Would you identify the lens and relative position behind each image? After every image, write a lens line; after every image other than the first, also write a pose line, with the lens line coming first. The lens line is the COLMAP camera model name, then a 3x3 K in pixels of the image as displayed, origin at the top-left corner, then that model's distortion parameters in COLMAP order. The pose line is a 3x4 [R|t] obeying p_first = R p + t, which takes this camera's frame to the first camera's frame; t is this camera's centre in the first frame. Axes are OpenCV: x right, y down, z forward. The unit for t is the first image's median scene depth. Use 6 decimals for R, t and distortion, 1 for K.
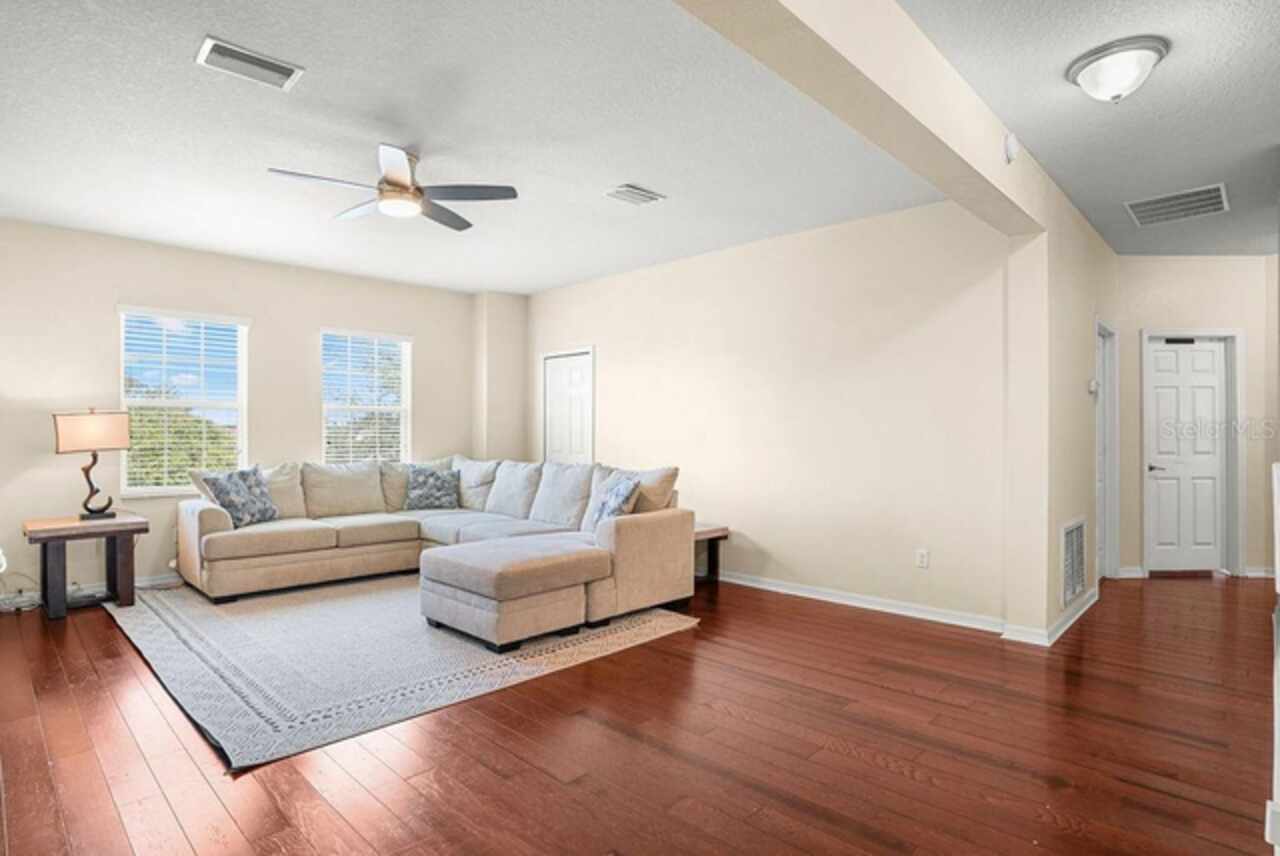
lens RADIAL K [[700.0, 0, 645.2], [0, 700.0, 427.8], [0, 0, 1]] dist [0.000918, 0.005627]
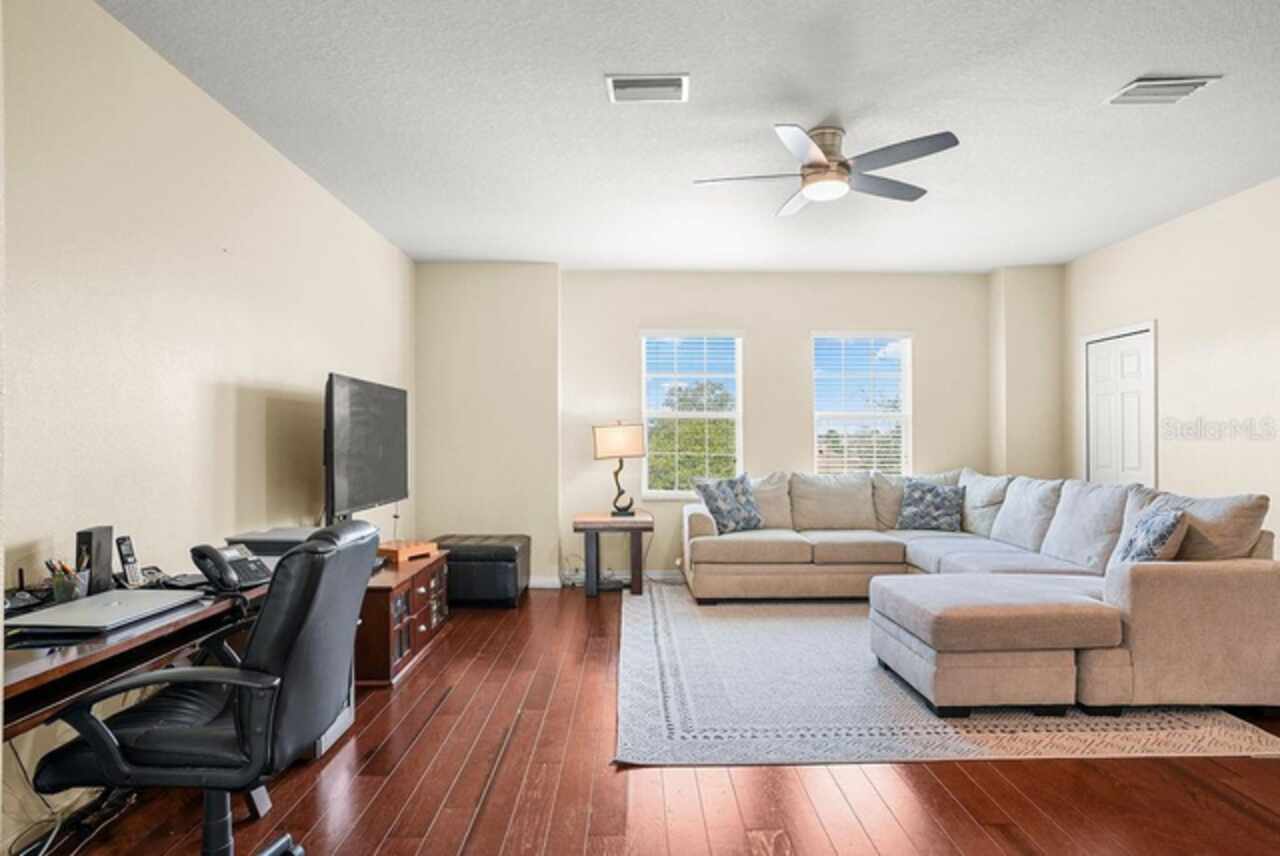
lens RADIAL K [[764.2, 0, 641.0], [0, 764.2, 433.6], [0, 0, 1]] dist [-0.011852, 0.022651]
pose [[0.717619, -0.009730, -0.696368, 0.128947], [0.007335, 0.999953, -0.006414, 0.001052], [0.696397, -0.000505, 0.717656, 0.111671]]
